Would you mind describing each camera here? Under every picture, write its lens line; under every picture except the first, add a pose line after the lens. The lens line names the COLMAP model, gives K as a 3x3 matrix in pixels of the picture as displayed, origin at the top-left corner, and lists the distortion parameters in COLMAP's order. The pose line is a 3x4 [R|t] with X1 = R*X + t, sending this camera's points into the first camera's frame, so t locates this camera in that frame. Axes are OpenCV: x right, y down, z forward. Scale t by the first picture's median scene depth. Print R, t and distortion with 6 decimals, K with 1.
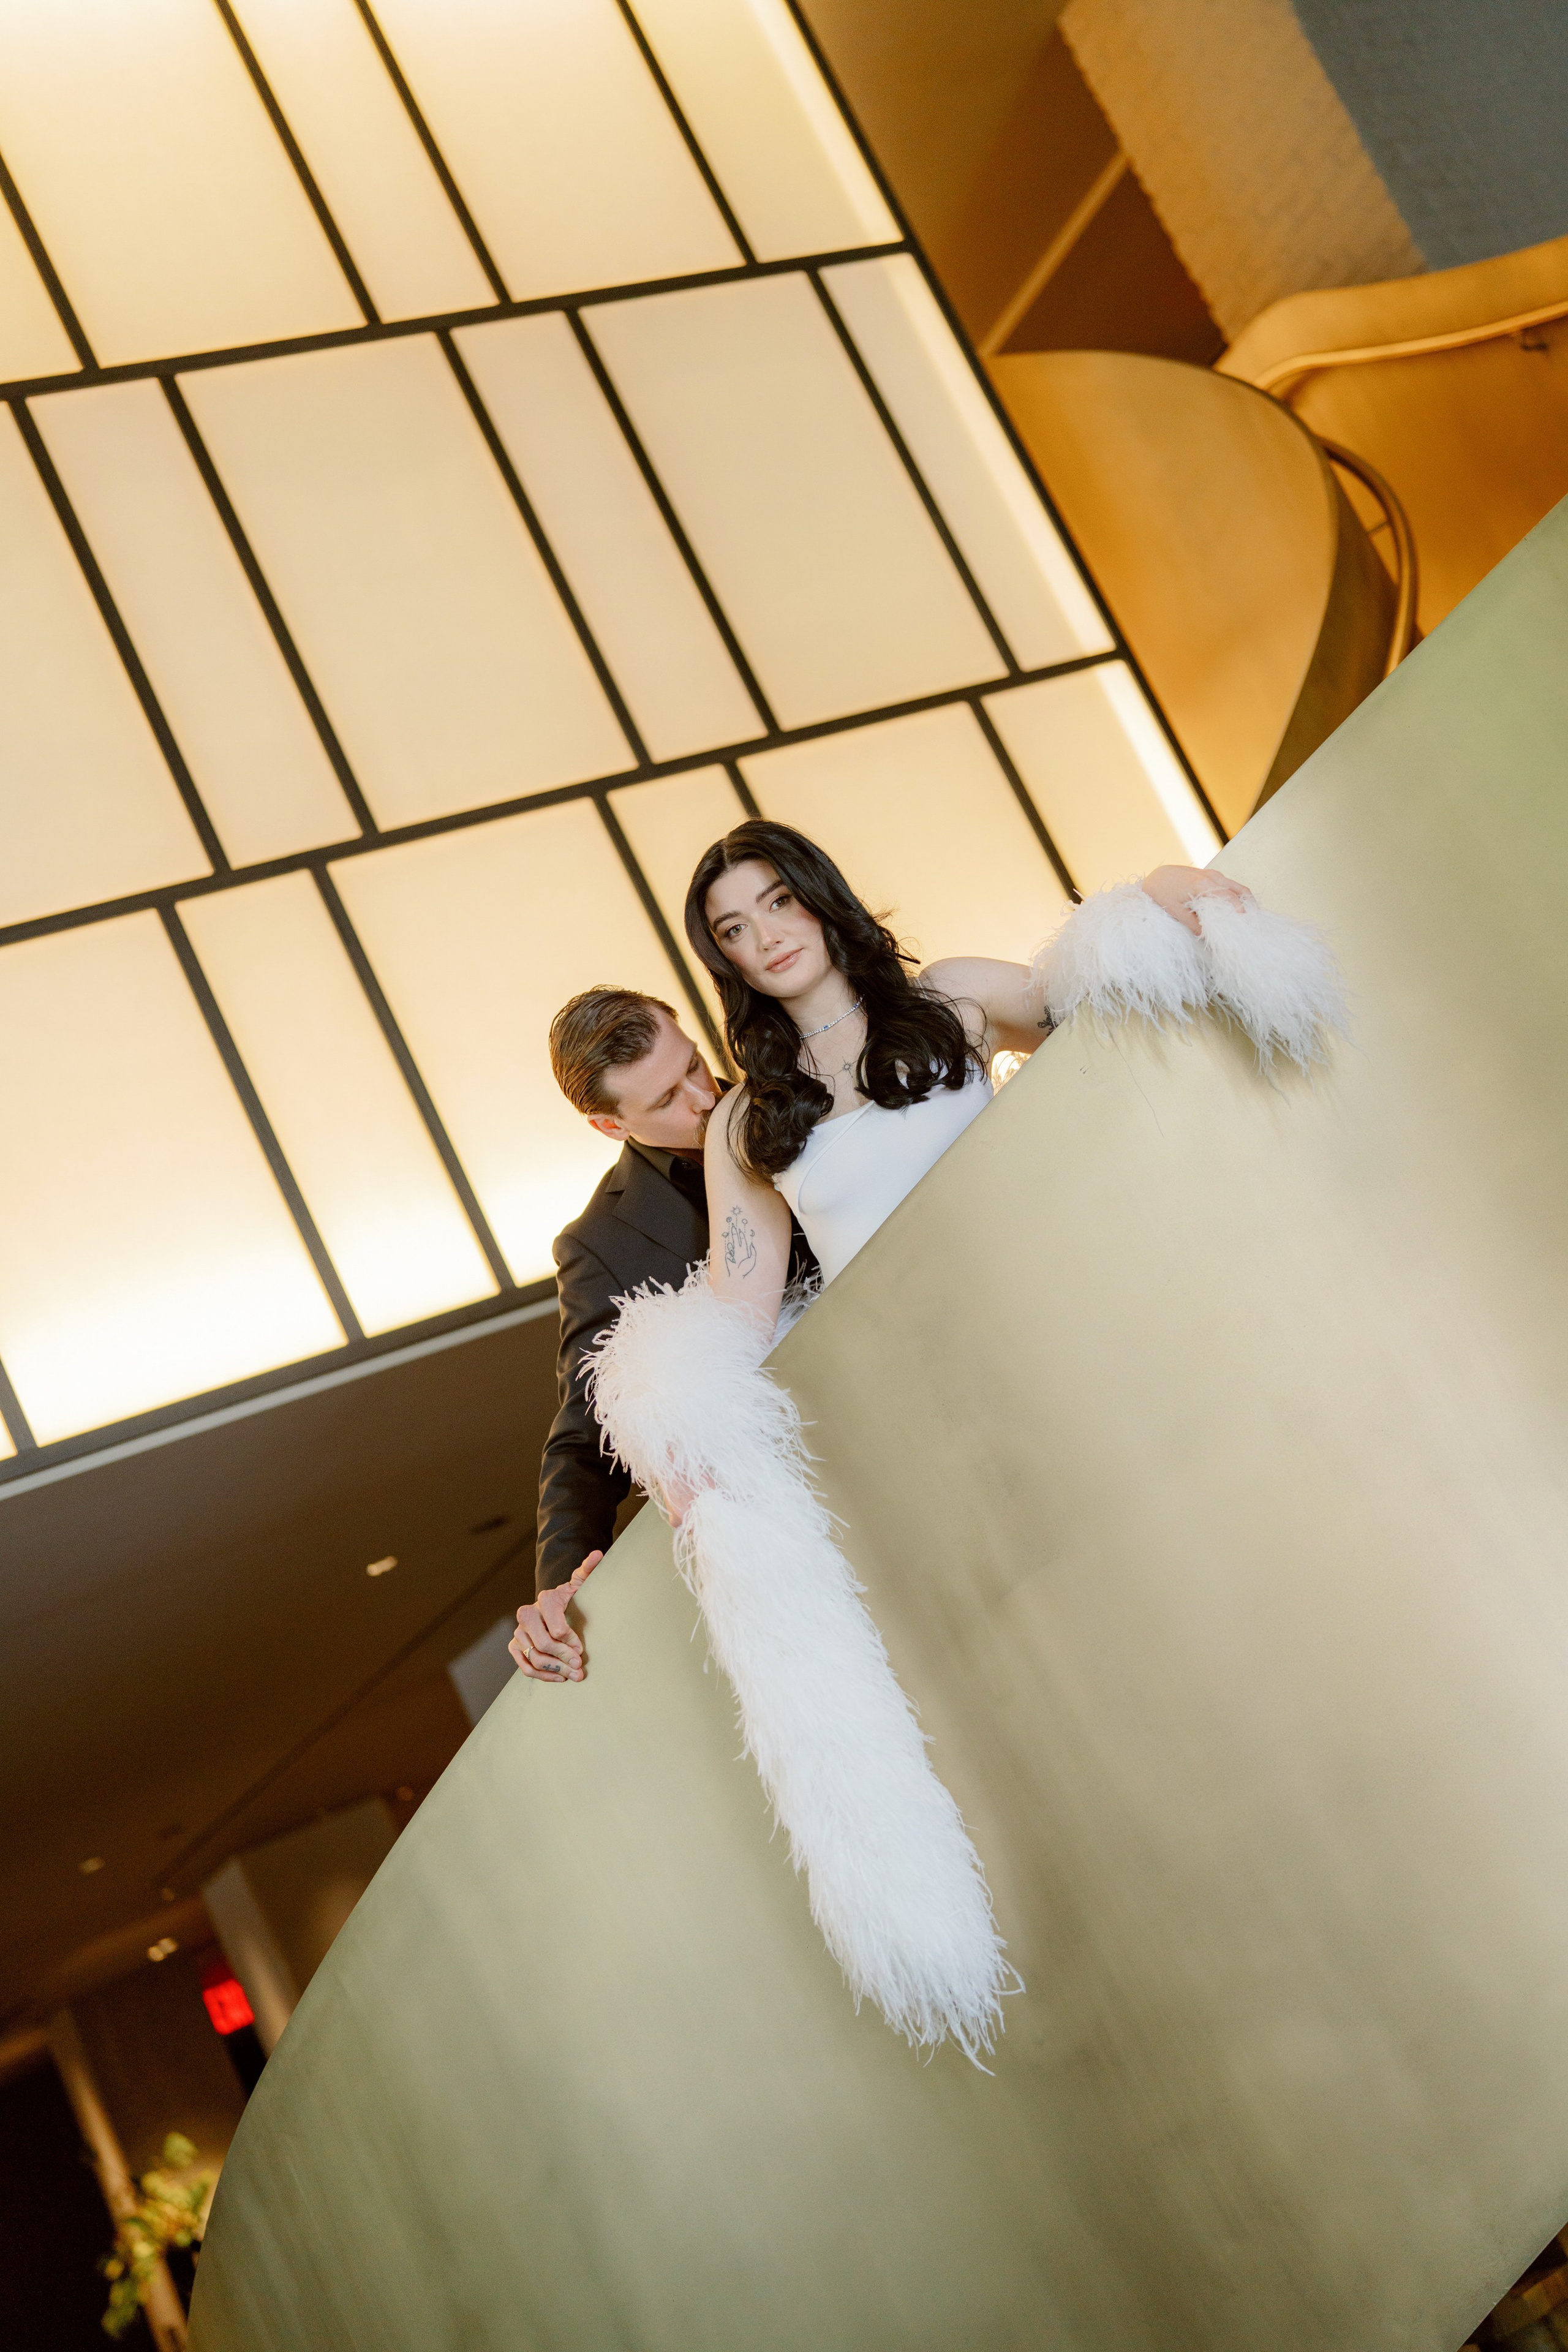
lens RADIAL K [[3311.4, 0, 787.0], [0, 3311.4, 1080.8], [0, 0, 1]] dist [-0.012967, 0.008090]
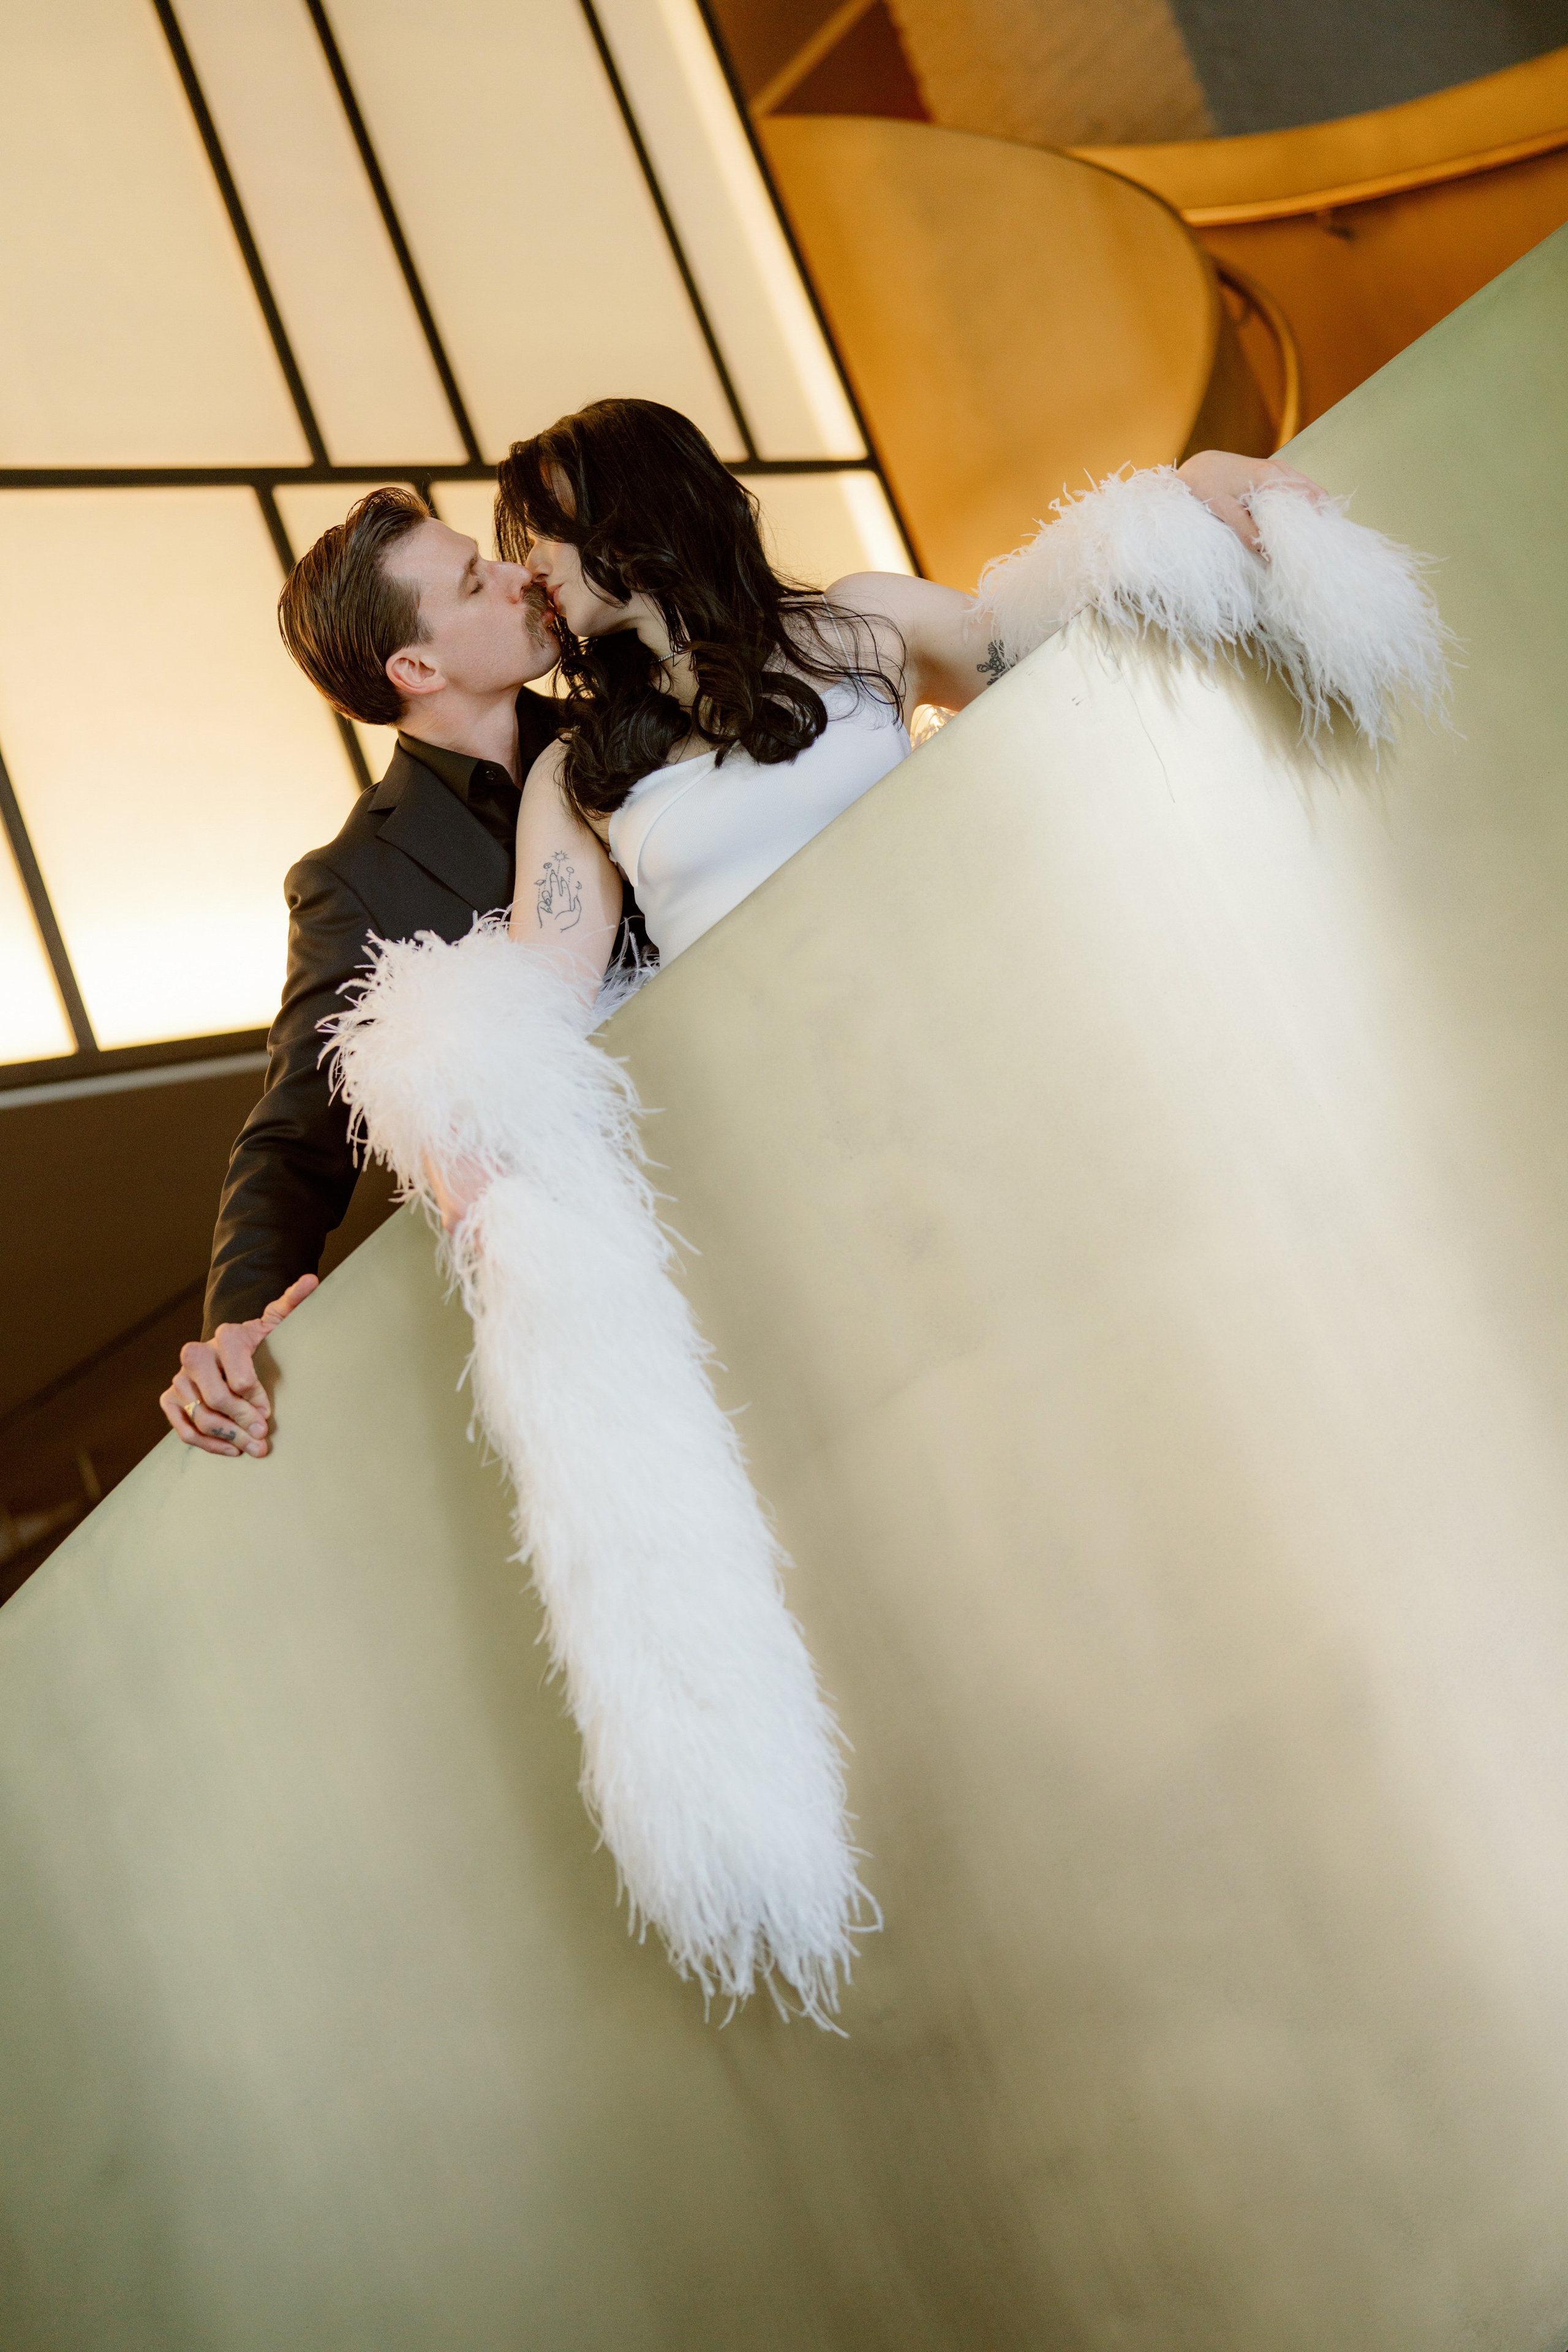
lens RADIAL K [[3196.3, 0, 786.9], [0, 3196.3, 1171.1], [0, 0, 1]] dist [0.008138, 0.076167]
pose [[0.970580, 0.133774, 0.200196, -0.098334], [-0.130790, 0.991011, -0.028122, 0.125065], [-0.202159, 0.001111, 0.979352, 0.305930]]
